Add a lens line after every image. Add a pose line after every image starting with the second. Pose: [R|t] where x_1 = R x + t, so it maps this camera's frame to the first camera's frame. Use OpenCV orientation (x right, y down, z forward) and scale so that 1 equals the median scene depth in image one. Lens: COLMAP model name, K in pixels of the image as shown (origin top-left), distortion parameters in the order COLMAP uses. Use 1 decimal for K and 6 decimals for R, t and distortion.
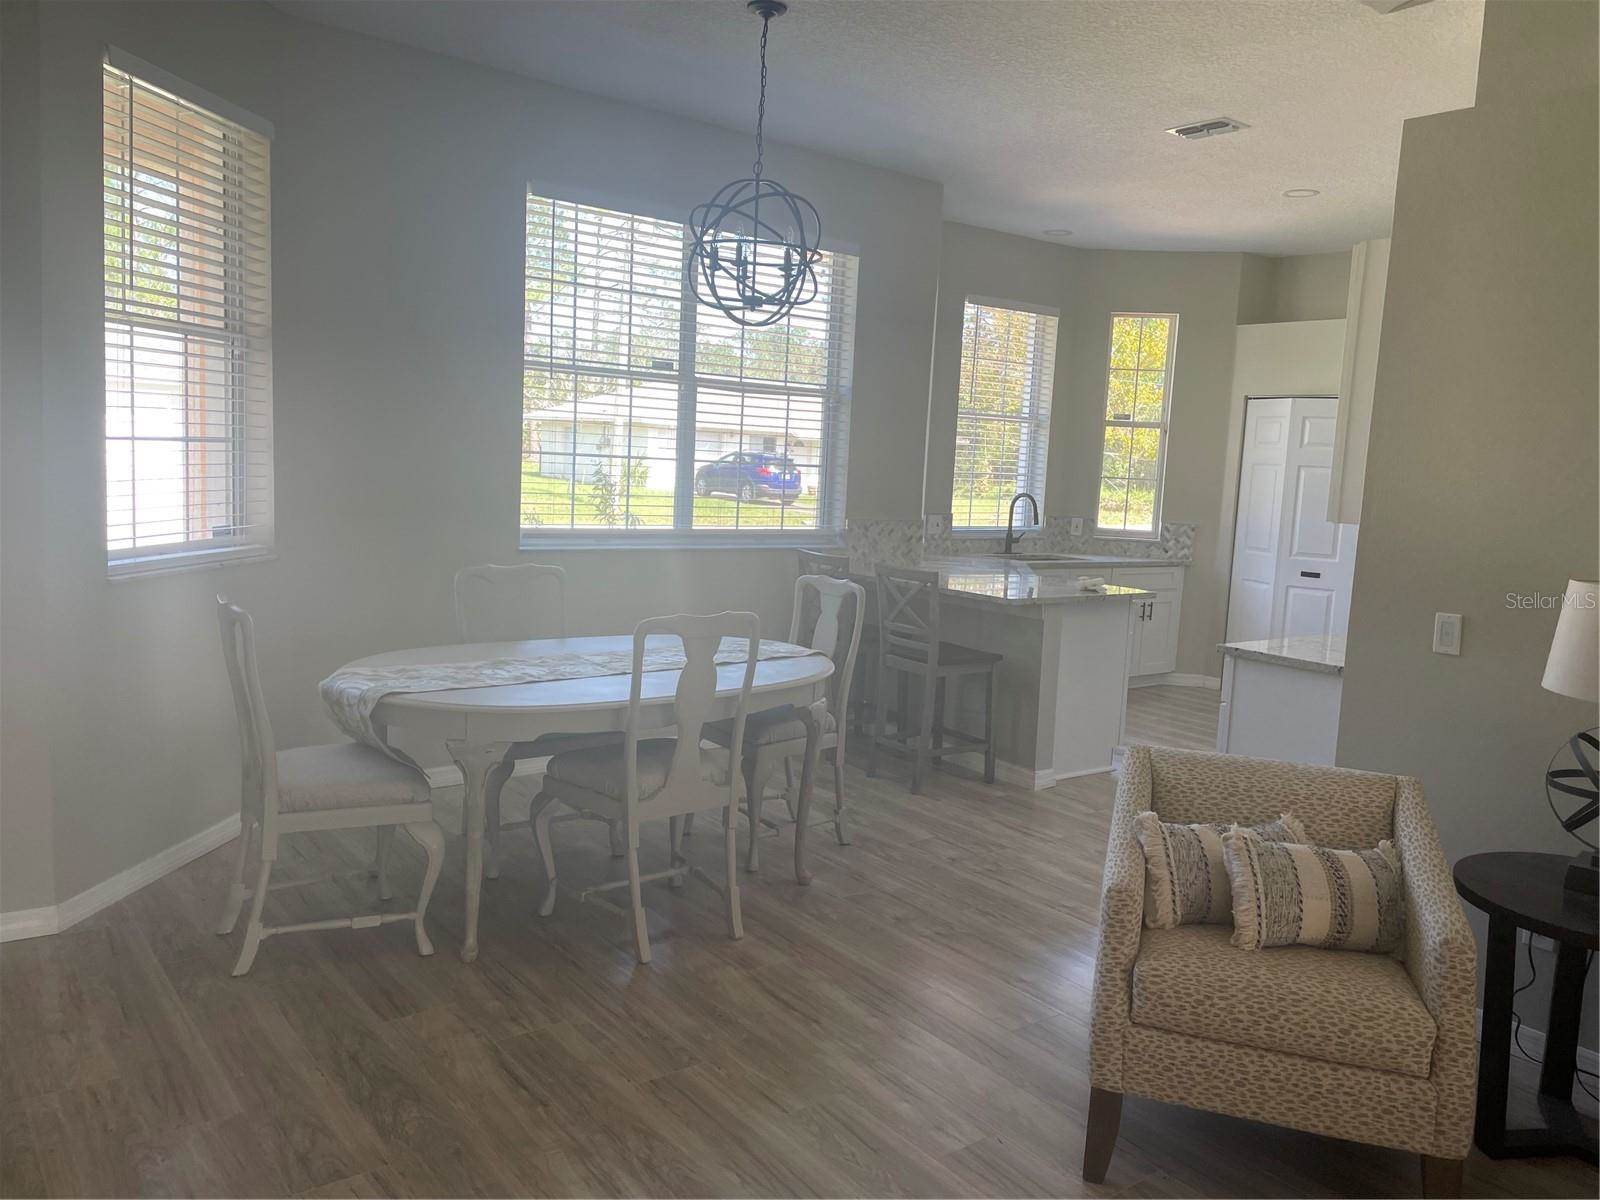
lens RADIAL K [[1206.8, 0, 812.8], [0, 1206.8, 593.0], [0, 0, 1]] dist [0.071812, -0.097515]
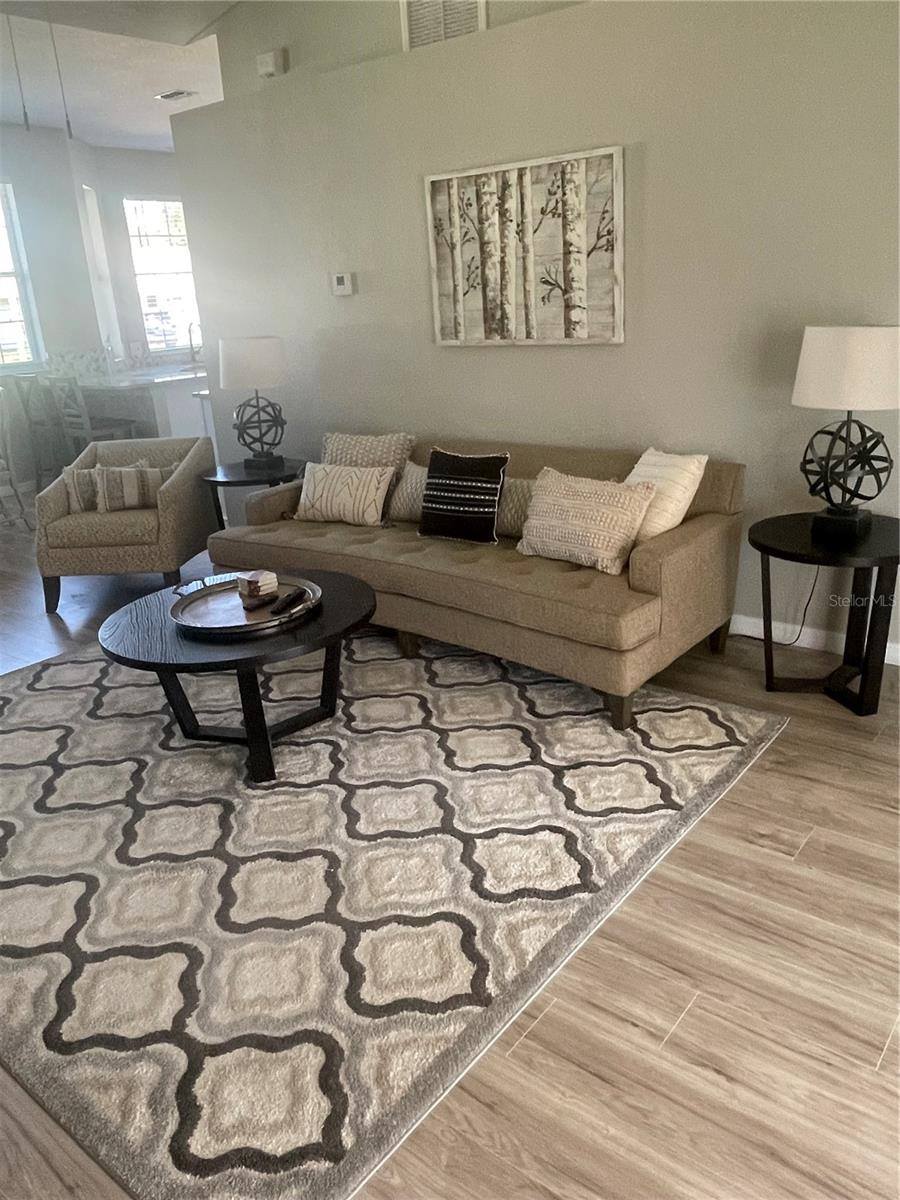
lens RADIAL K [[905.1, 0, 458.8], [0, 905.1, 589.6], [0, 0, 1]] dist [0.071812, -0.097515]
pose [[0.965562, -0.179448, 0.188383, 0.345302], [0.137989, 0.967056, 0.213922, 0.077711], [-0.220565, -0.180560, 0.958514, -0.472142]]
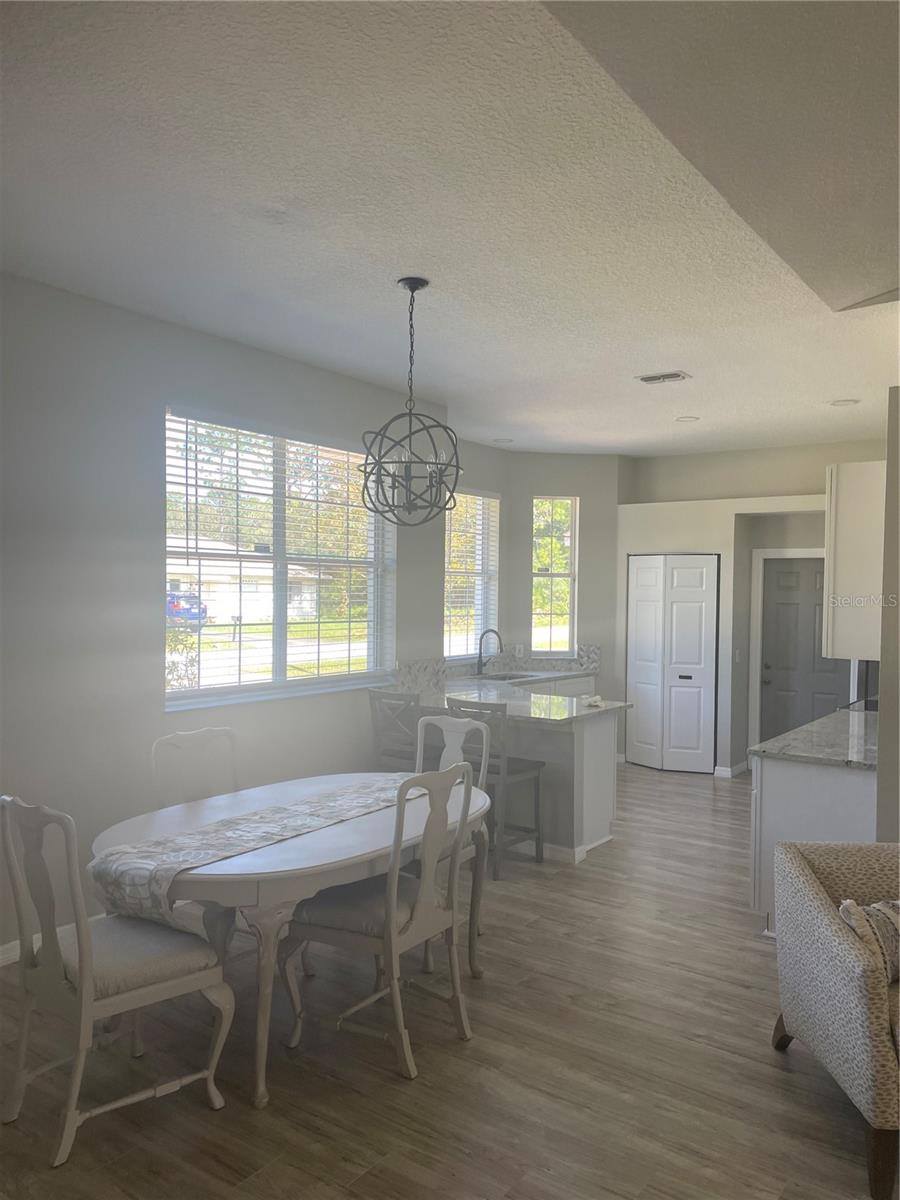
lens RADIAL K [[905.1, 0, 457.3], [0, 905.1, 613.8], [0, 0, 1]] dist [0.071812, -0.097515]
pose [[0.957684, -0.046177, 0.284095, -0.223534], [0.068807, 0.995157, -0.070195, -0.049663], [-0.279478, 0.086772, 0.956223, 0.078246]]
